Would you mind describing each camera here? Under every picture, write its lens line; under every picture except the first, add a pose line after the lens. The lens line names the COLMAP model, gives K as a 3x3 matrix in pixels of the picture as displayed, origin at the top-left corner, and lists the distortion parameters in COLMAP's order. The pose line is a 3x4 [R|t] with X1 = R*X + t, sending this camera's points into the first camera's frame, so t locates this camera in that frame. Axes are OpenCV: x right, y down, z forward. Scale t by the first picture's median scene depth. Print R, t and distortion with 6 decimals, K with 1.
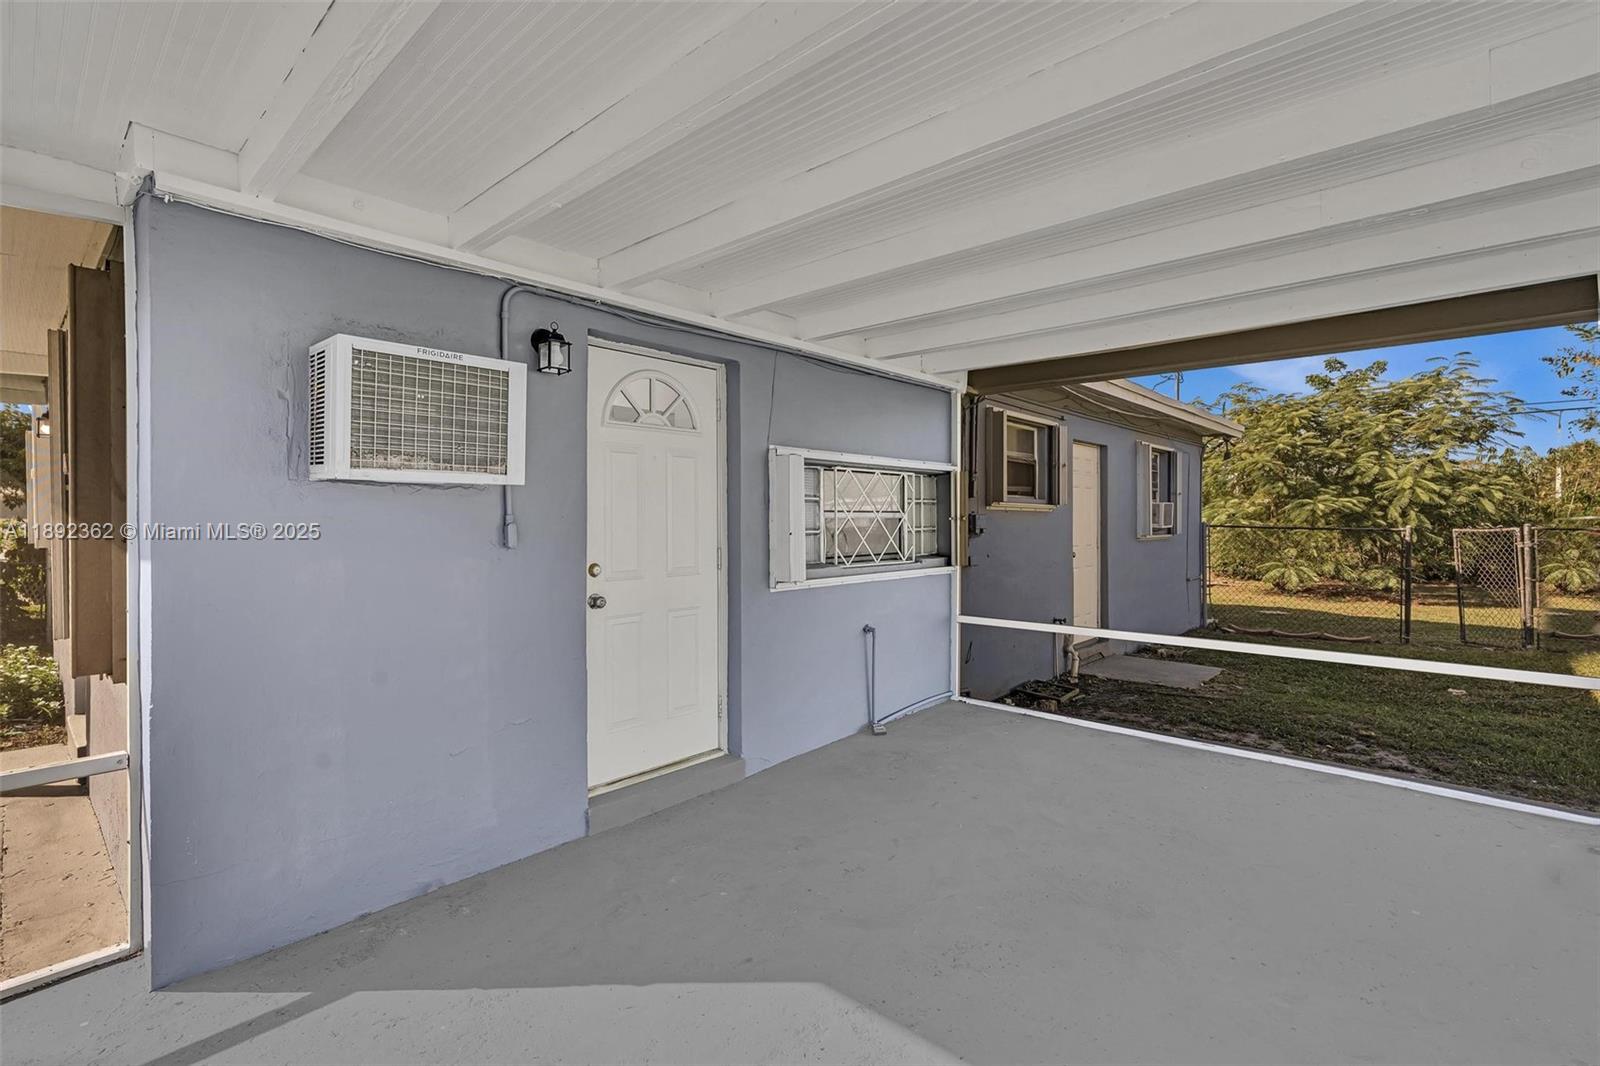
lens RADIAL K [[723.1, 0, 802.3], [0, 723.1, 529.6], [0, 0, 1]] dist [-0.000875, -0.000085]
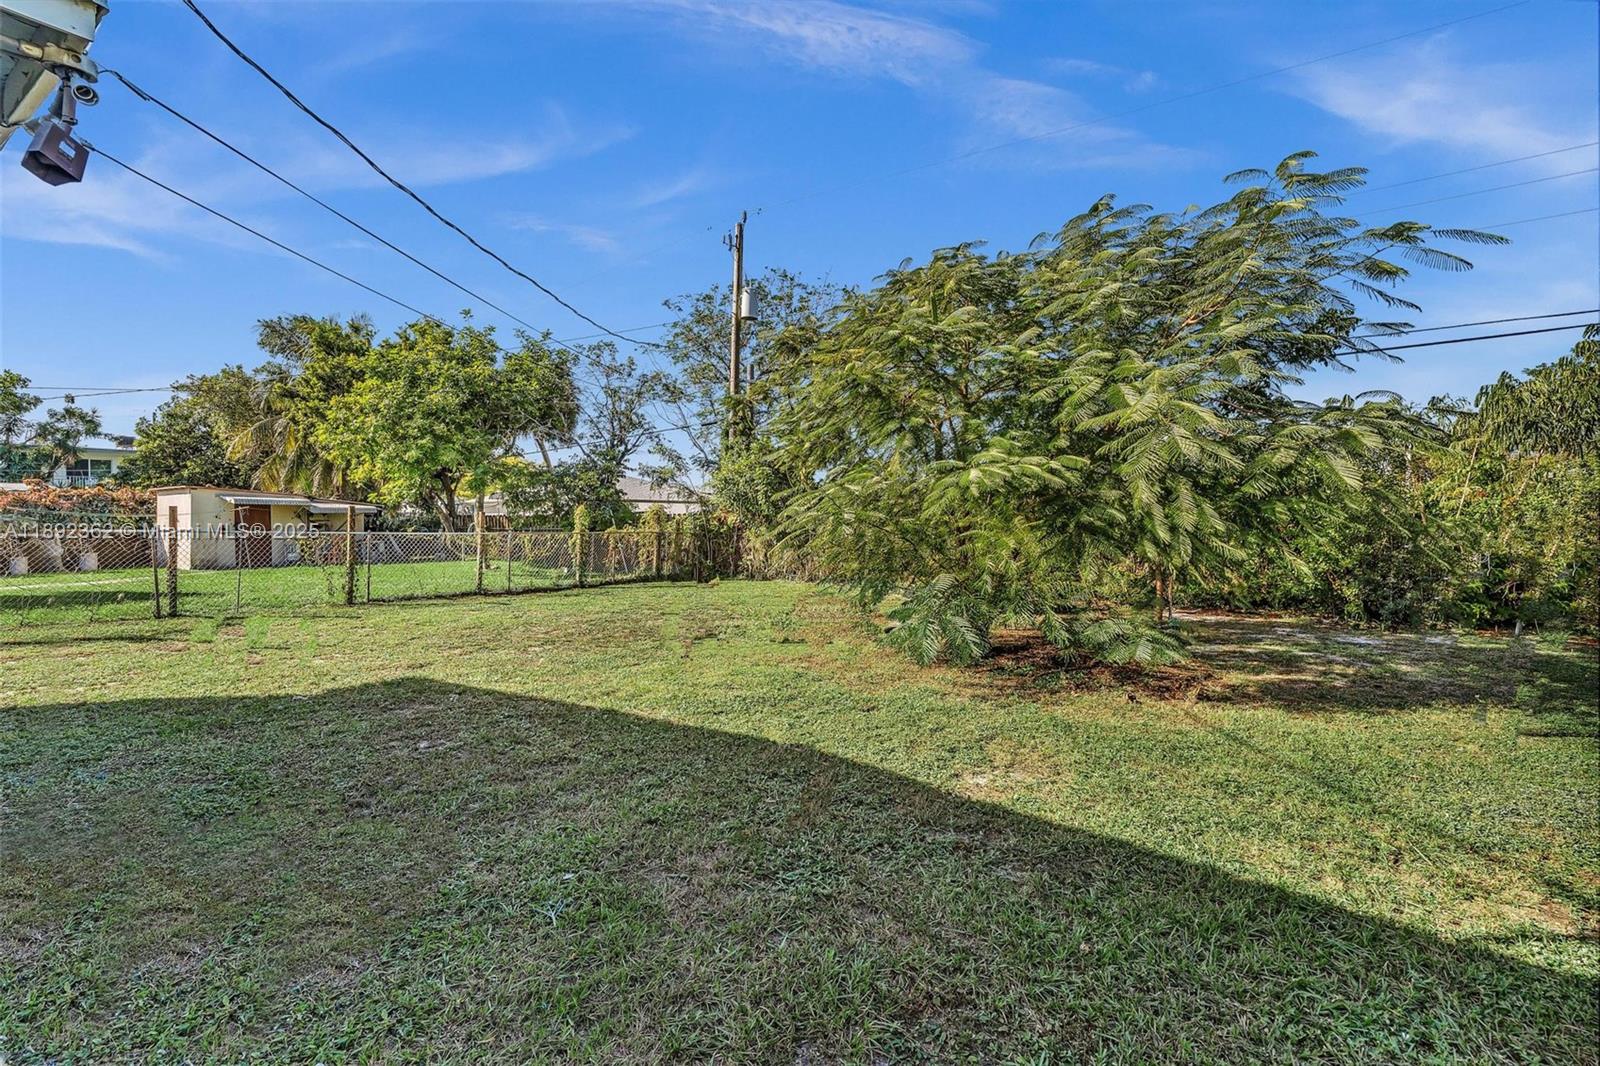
lens RADIAL K [[714.7, 0, 797.9], [0, 714.7, 530.3], [0, 0, 1]] dist [-0.000325, -0.000345]
pose [[0.993950, 0.002183, 0.109816, 0.566688], [-0.003724, 0.999897, 0.013828, -0.006322], [-0.109775, -0.014154, 0.993856, 0.599139]]
